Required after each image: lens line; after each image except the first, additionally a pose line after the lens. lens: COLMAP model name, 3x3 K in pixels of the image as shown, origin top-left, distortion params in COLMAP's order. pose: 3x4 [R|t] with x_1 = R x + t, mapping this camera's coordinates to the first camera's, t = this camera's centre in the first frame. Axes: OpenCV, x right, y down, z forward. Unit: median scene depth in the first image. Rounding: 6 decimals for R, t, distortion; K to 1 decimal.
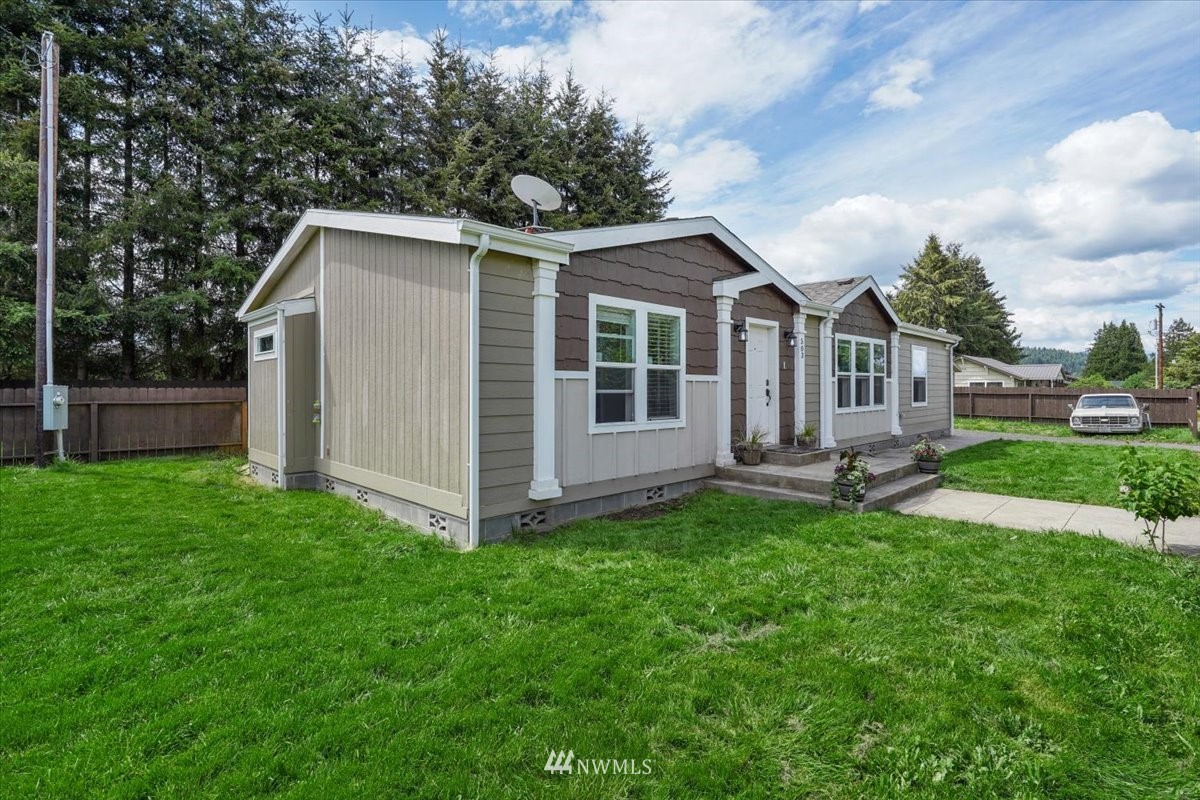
lens RADIAL K [[560.0, 0, 597.5], [0, 560.0, 376.2], [0, 0, 1]] dist [-0.001418, 0.000112]
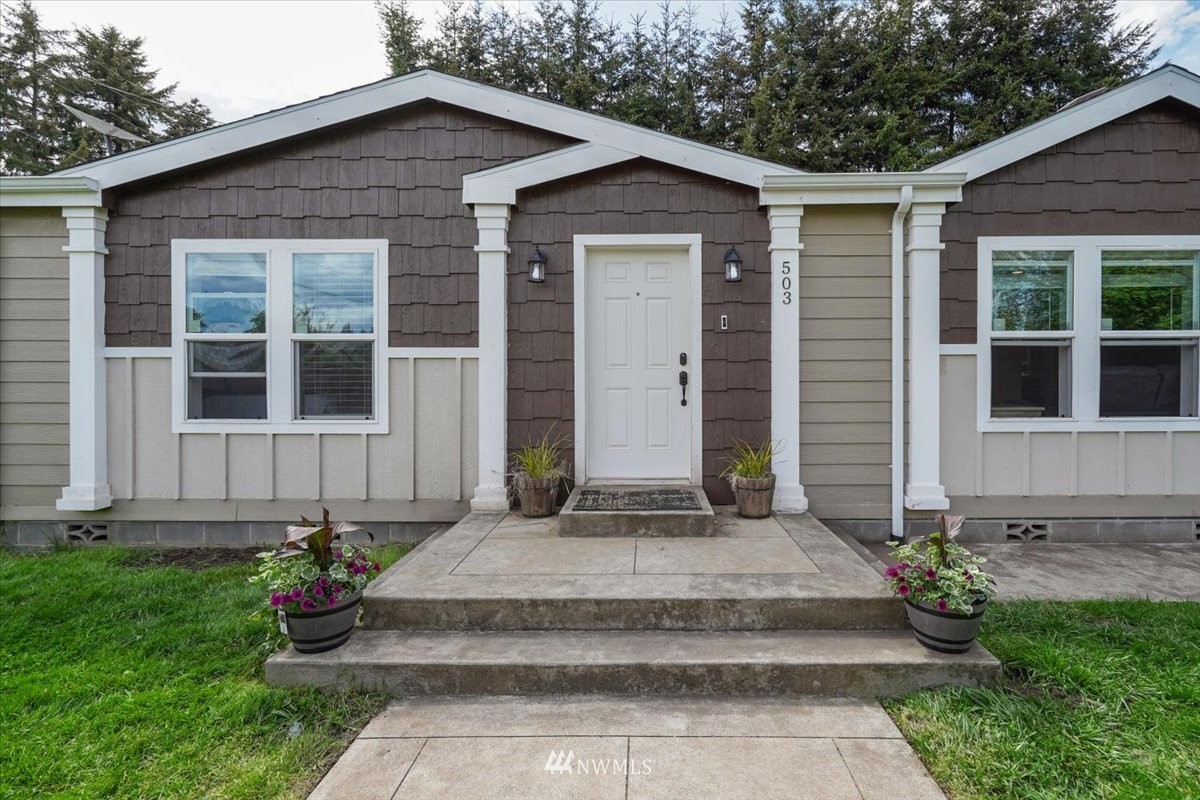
lens RADIAL K [[556.9, 0, 601.1], [0, 556.9, 361.1], [0, 0, 1]] dist [-0.001411, -0.000292]
pose [[0.710214, -0.006900, -0.703952, 0.524358], [0.014690, 0.999880, 0.005019, 0.008557], [0.703832, -0.013906, 0.710230, 0.516976]]
